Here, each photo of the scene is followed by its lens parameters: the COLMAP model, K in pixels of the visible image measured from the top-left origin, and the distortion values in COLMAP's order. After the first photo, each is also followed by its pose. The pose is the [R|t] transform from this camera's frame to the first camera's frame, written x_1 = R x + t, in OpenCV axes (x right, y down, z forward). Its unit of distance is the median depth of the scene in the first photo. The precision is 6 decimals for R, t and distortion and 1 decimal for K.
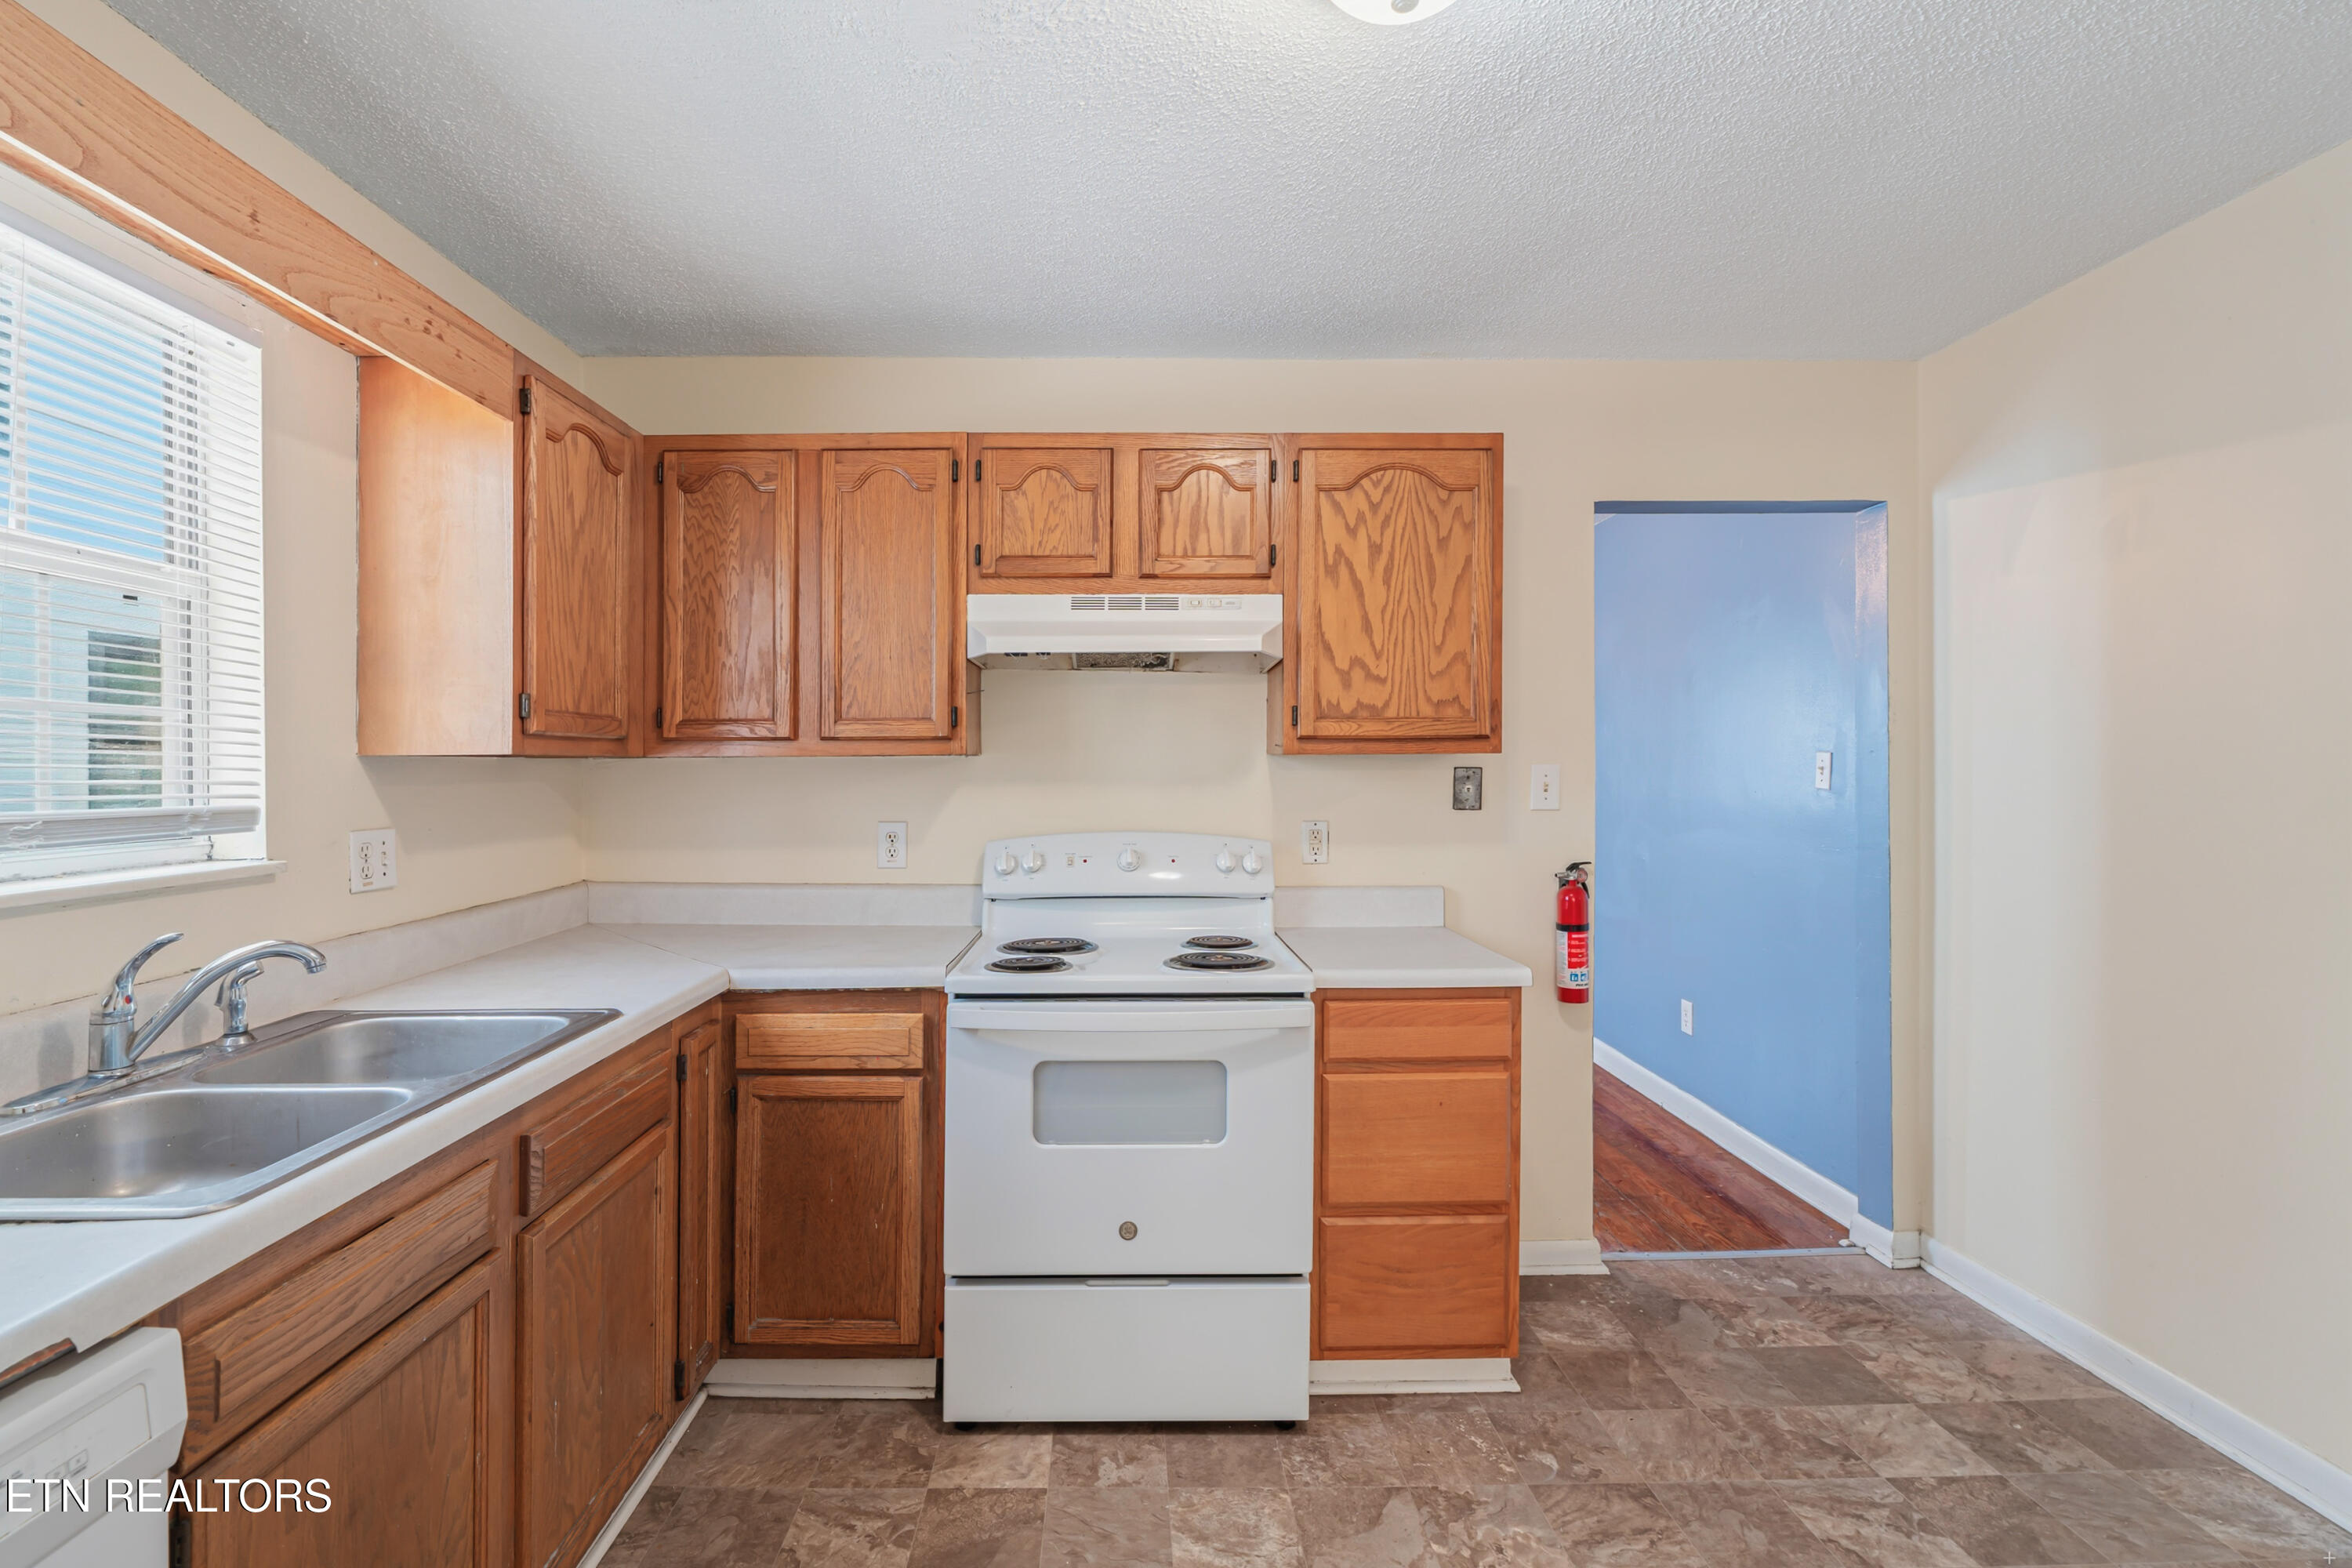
lens RADIAL K [[1069.2, 0, 1163.4], [0, 1069.2, 768.6], [0, 0, 1]] dist [-0.003540, 0.000762]
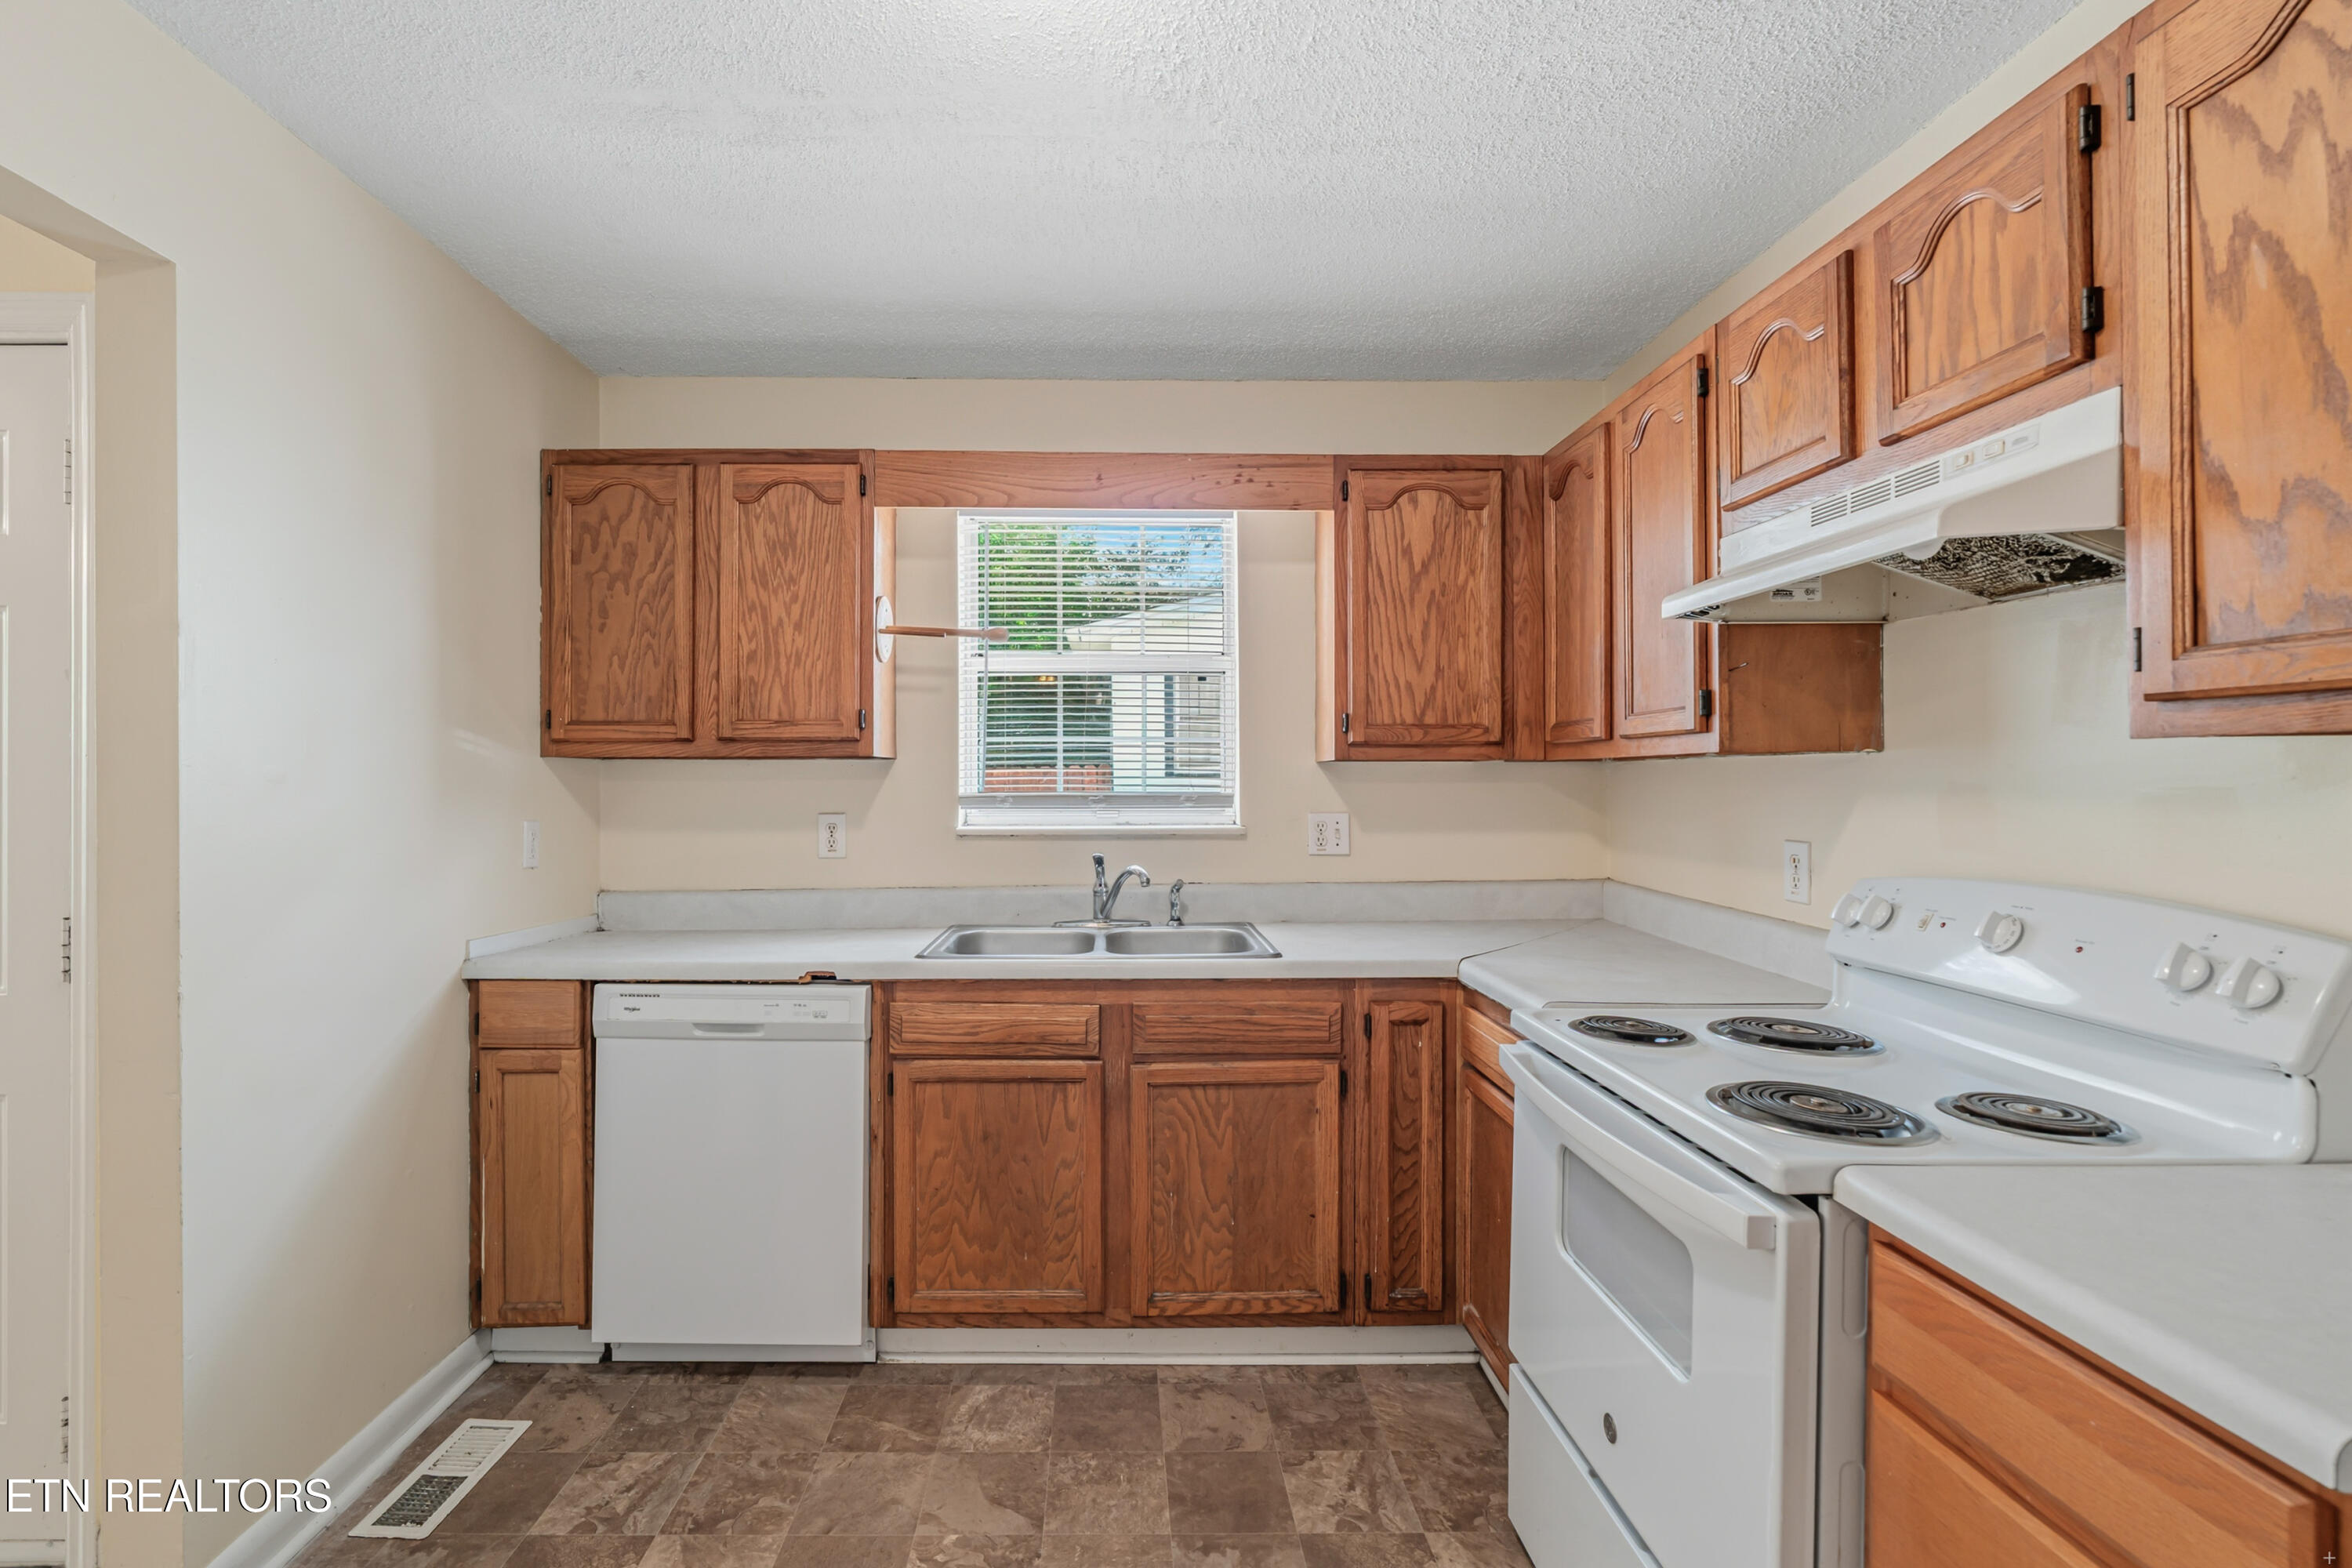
lens RADIAL K [[1154.8, 0, 1169.0], [0, 1154.8, 775.0], [0, 0, 1]] dist [-0.002553, 0.000099]
pose [[-0.032486, 0.001474, -0.999471, 0.743230], [-0.003793, 0.999992, 0.001598, 0.003786], [0.999465, 0.003843, -0.032480, 0.744092]]
